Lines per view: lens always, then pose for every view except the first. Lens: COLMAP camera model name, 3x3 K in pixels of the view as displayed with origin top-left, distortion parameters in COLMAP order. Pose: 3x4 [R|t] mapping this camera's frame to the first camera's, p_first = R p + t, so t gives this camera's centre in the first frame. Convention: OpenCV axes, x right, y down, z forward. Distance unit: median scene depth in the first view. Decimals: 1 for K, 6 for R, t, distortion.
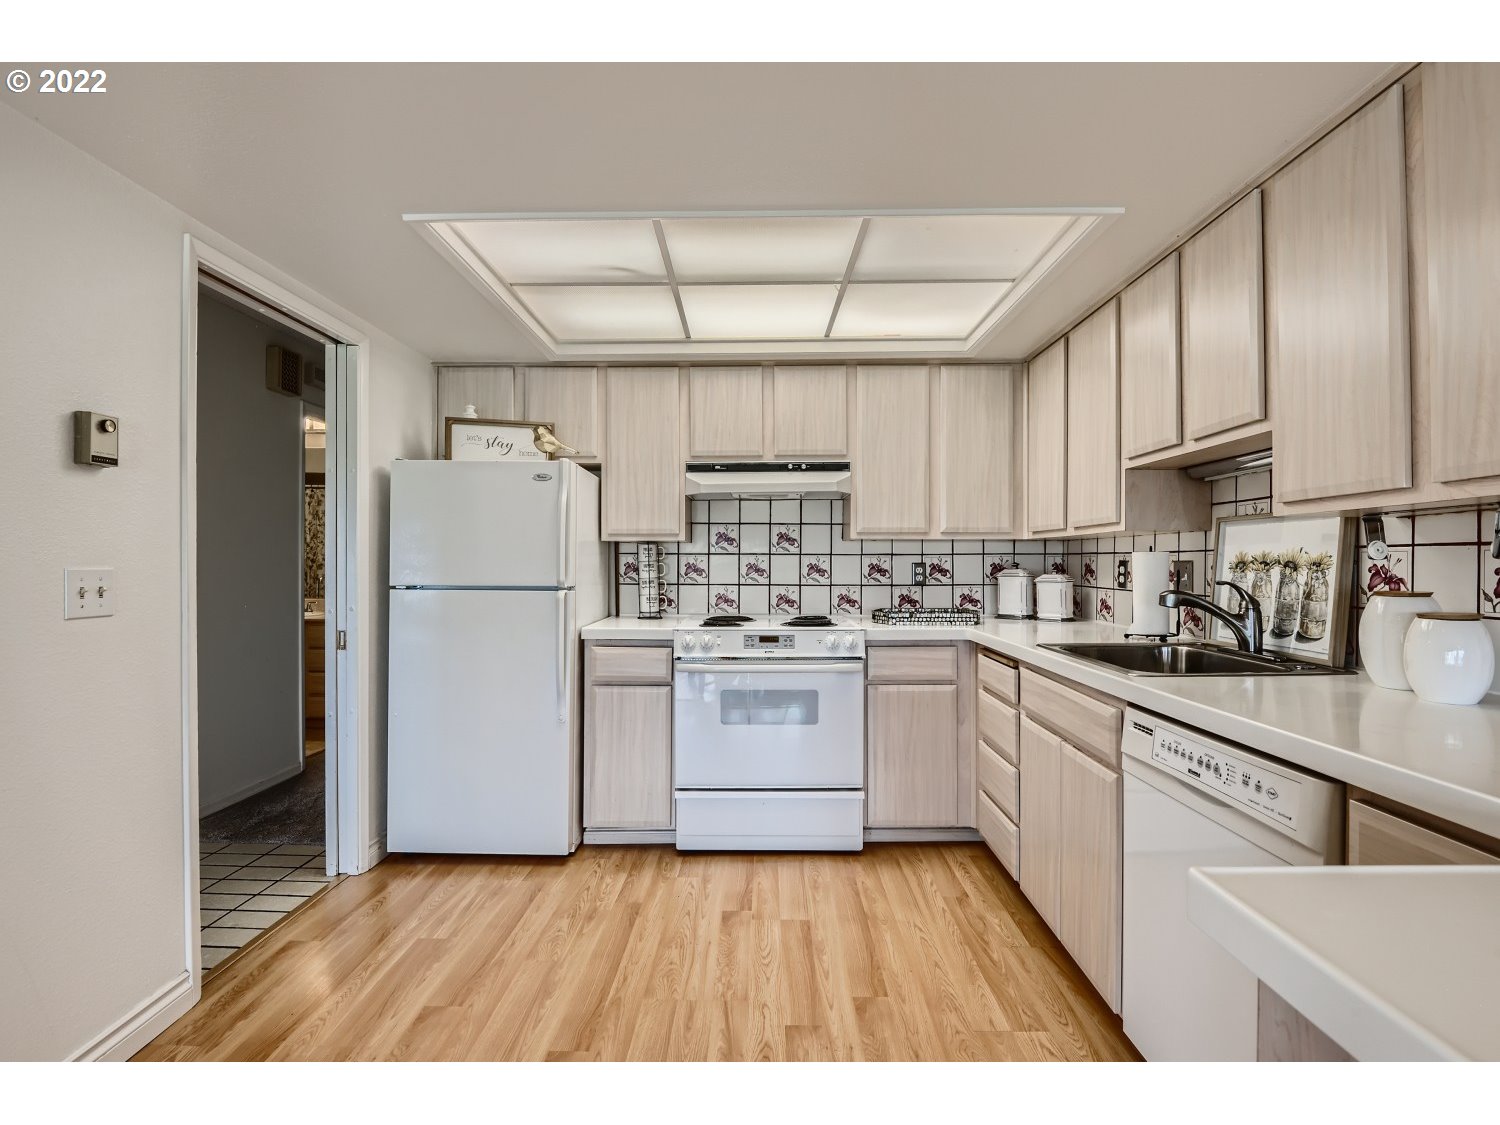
lens RADIAL K [[704.5, 0, 750.7], [0, 704.5, 566.7], [0, 0, 1]] dist [0.000806, -0.008253]
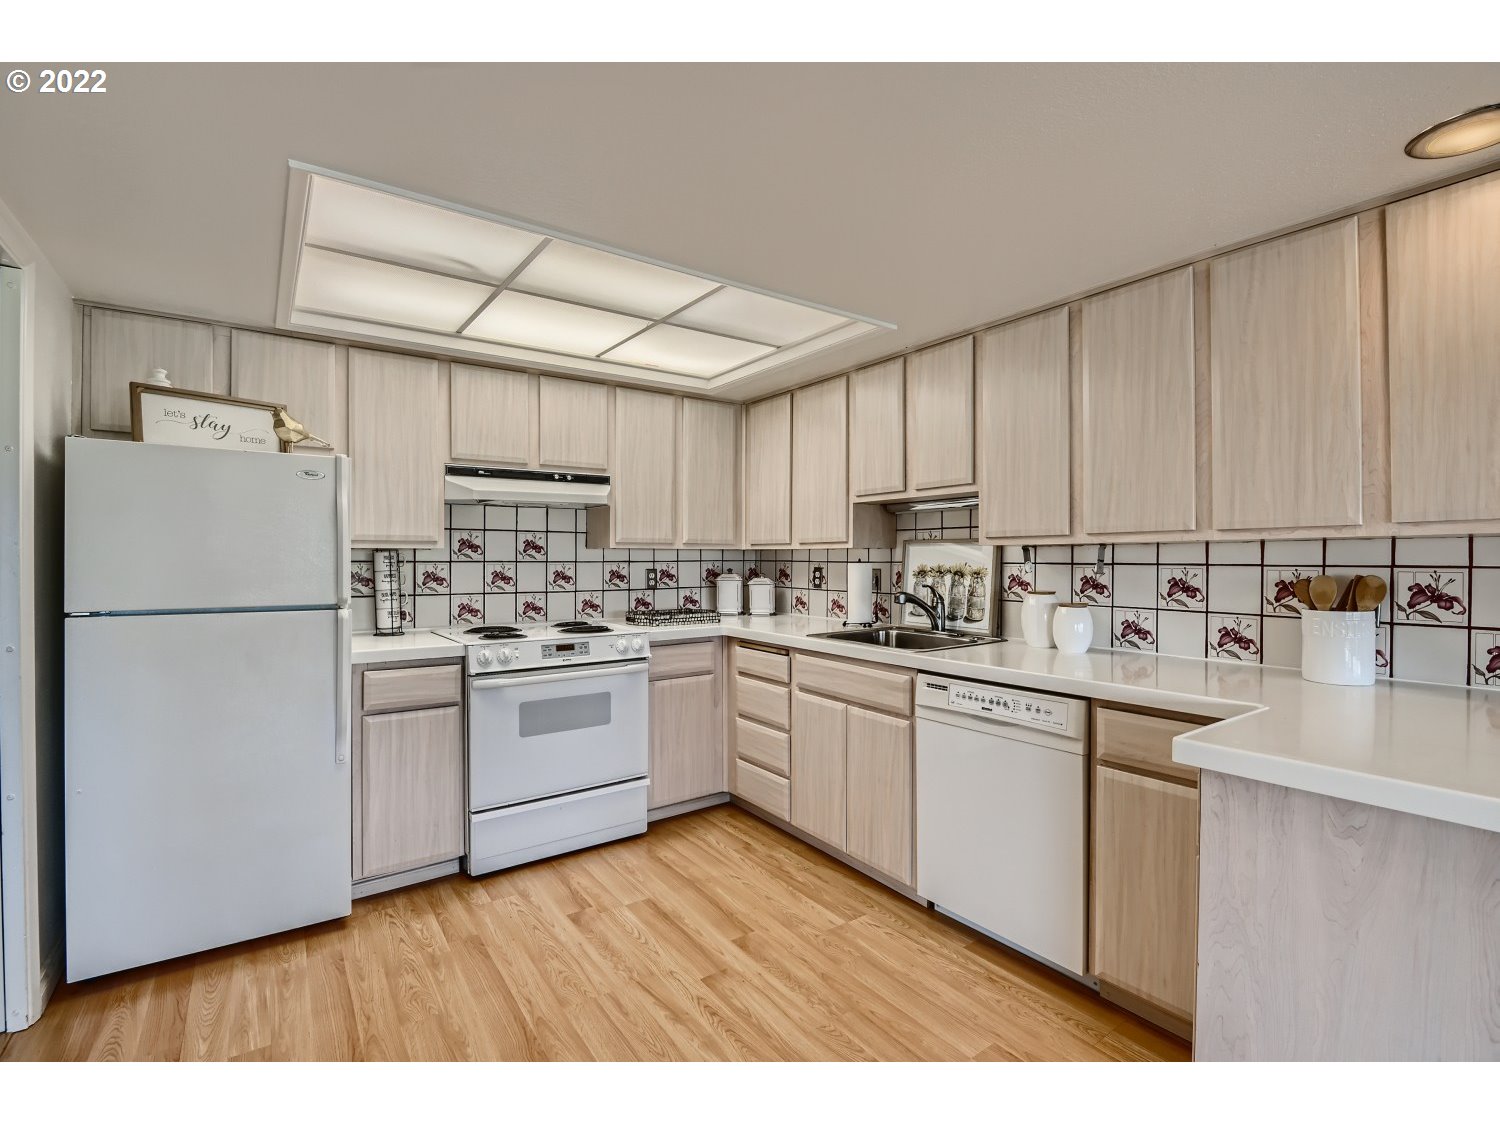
lens RADIAL K [[704.5, 0, 750.7], [0, 704.5, 566.7], [0, 0, 1]] dist [0.000806, -0.008253]
pose [[0.801541, -0.008472, 0.597879, -0.369774], [0.003274, 0.999947, 0.009780, -0.023894], [-0.597931, -0.005882, 0.801526, 0.017855]]
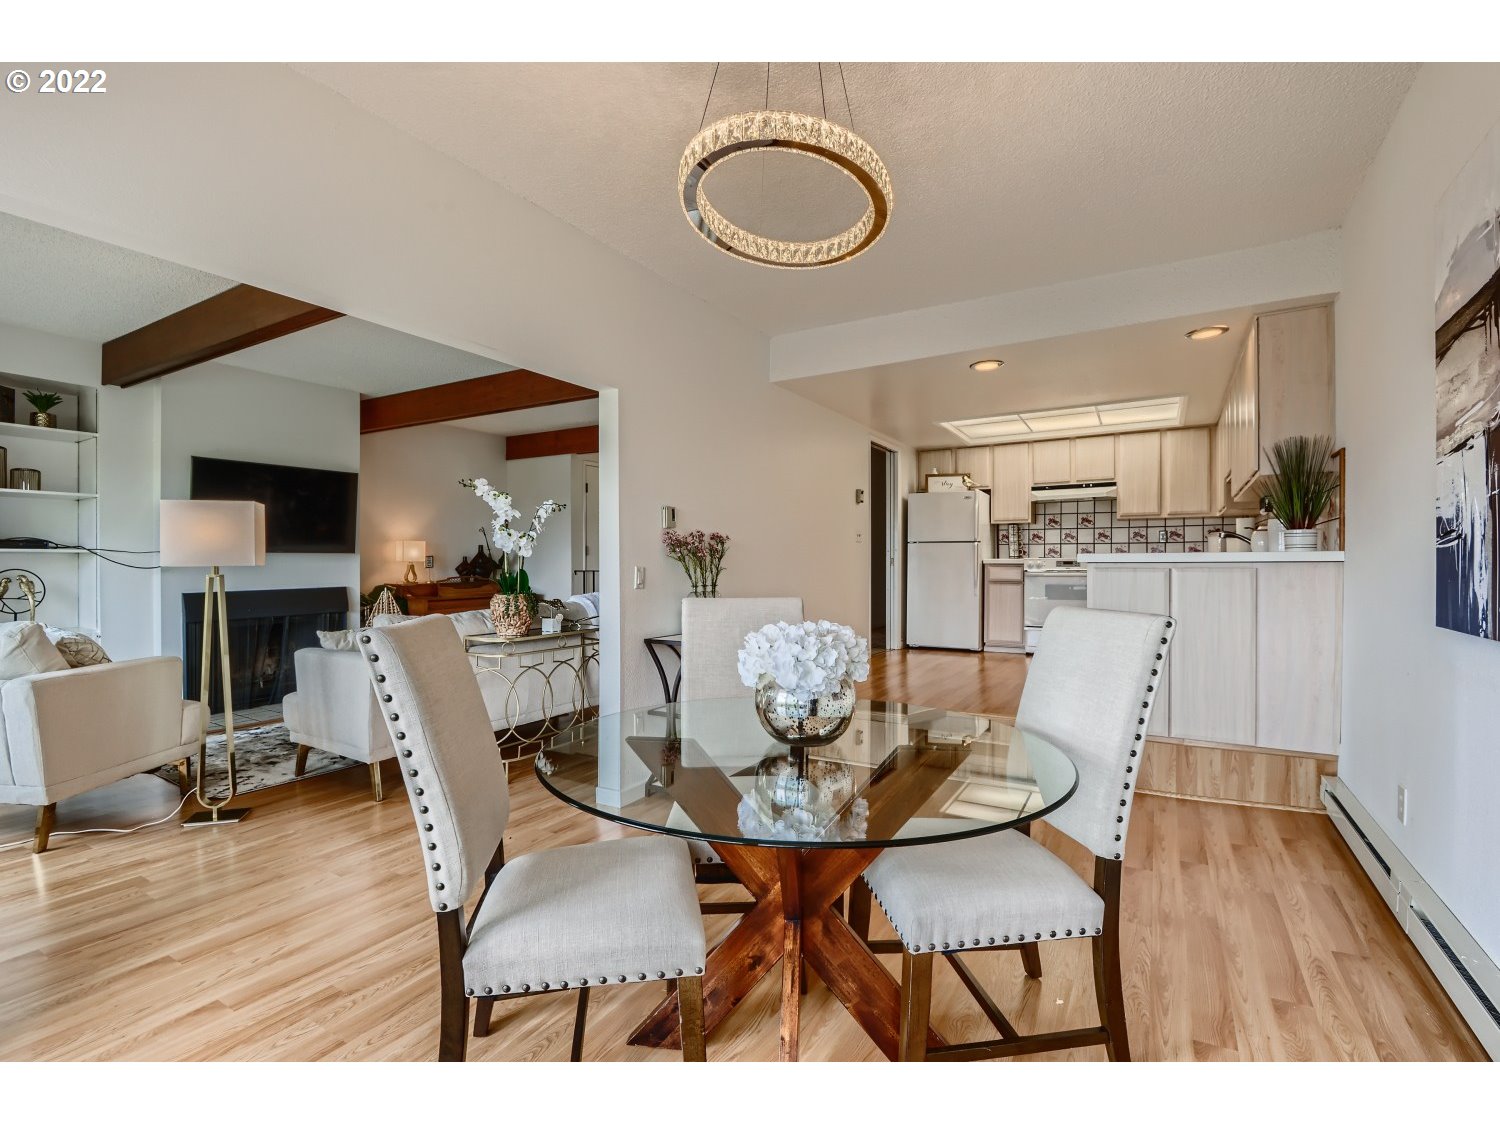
lens RADIAL K [[697.7, 0, 750.0], [0, 697.7, 562.5], [0, 0, 1]] dist [0.001015, -0.000269]
pose [[0.866911, -0.003550, -0.498450, 0.259408], [-0.004020, 0.999892, -0.014113, 0.137476], [0.498447, 0.014239, 0.866803, -1.474328]]
